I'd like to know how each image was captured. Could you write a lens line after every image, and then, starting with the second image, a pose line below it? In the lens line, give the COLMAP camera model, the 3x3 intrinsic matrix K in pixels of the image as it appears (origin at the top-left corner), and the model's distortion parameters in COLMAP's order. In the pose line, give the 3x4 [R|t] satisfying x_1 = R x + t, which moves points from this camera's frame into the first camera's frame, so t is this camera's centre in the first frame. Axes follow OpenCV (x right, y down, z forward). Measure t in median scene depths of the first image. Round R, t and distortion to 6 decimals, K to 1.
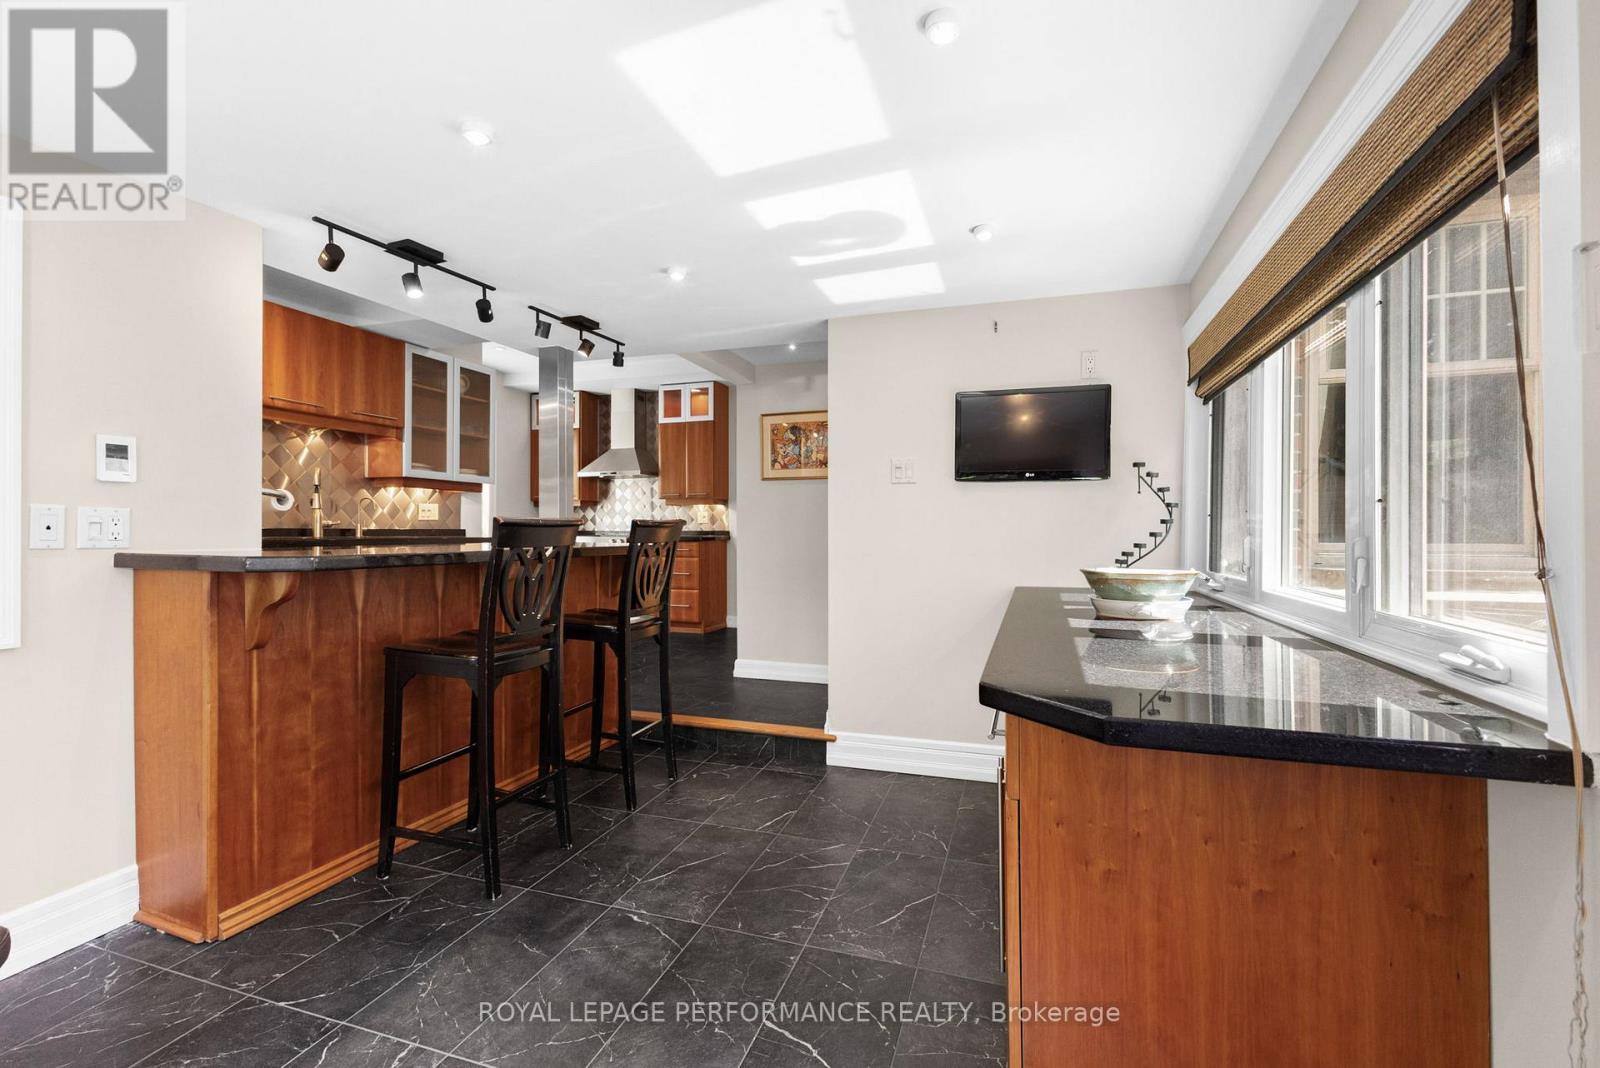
lens RADIAL K [[701.9, 0, 800.0], [0, 701.9, 534.0], [0, 0, 1]] dist [0.000011, -0.000003]
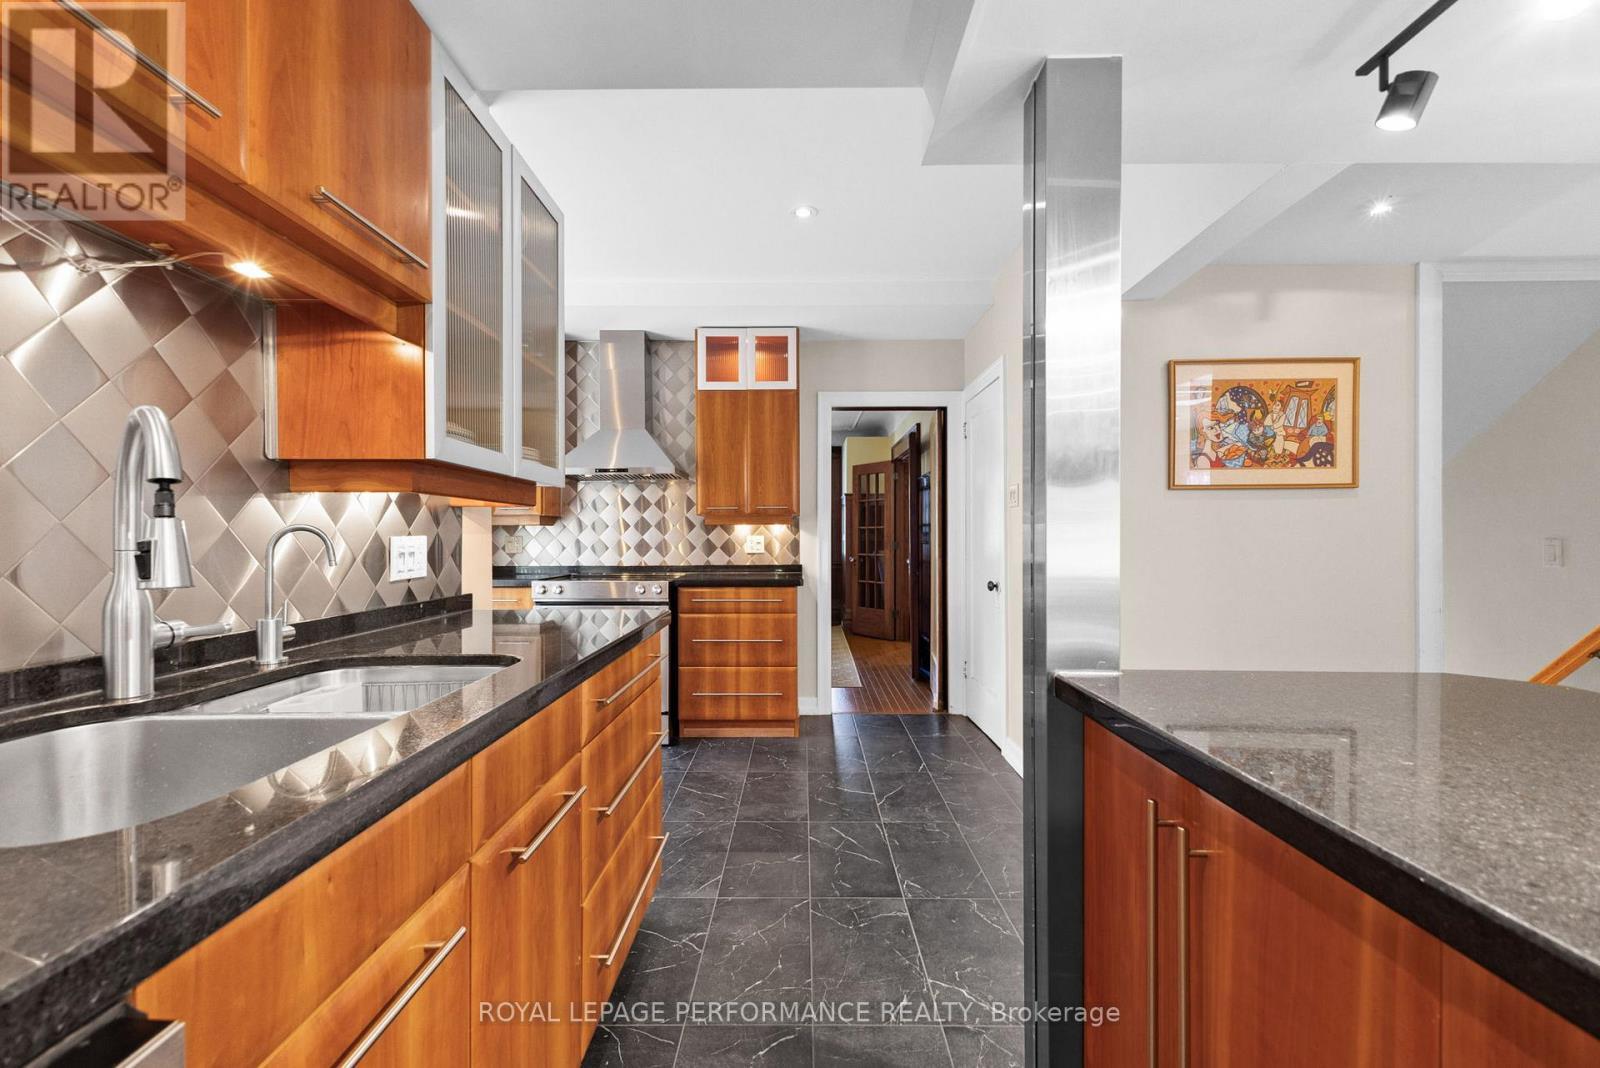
lens RADIAL K [[712.8, 0, 825.6], [0, 712.8, 540.7], [0, 0, 1]] dist [0.000399, -0.000047]
pose [[0.947295, -0.004328, 0.320334, -0.466932], [0.005890, 0.999975, -0.003908, -0.039567], [-0.320309, 0.005589, 0.947297, 0.600233]]
